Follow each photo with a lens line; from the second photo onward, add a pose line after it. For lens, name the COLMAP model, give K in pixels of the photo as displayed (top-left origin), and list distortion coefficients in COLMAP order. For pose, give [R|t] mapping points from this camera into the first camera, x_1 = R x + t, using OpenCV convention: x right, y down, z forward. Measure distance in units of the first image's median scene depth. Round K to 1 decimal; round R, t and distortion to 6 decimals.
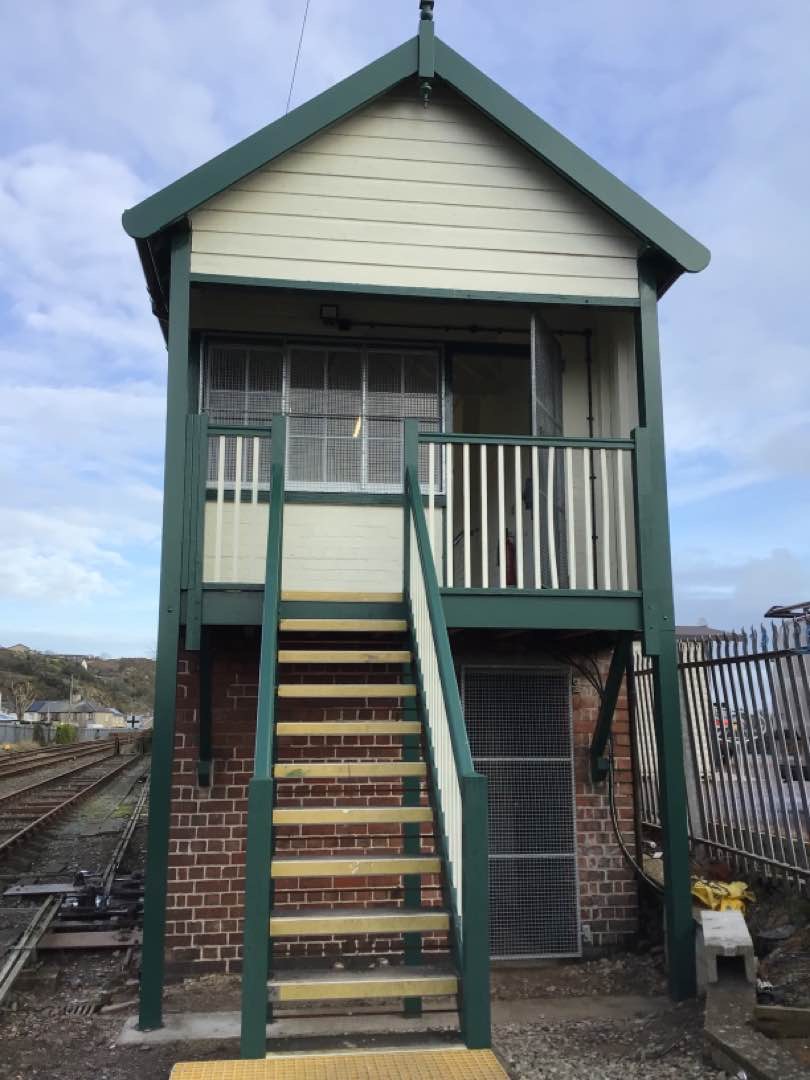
lens RADIAL K [[988.0, 0, 405.0], [0, 988.0, 540.0], [0, 0, 1]] dist [0.004565, -0.004803]
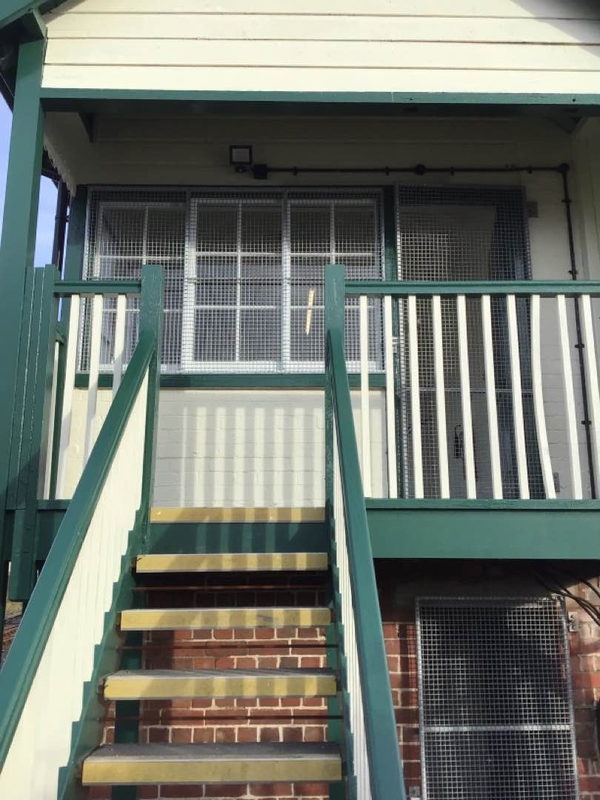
lens RADIAL K [[731.9, 0, 300.0], [0, 731.9, 400.0], [0, 0, 1]] dist [0.004565, -0.004803]
pose [[0.994011, -0.026671, -0.105973, 0.032473], [0.022163, 0.998808, -0.043491, -0.000837], [0.107006, 0.040881, 0.993418, 0.427906]]
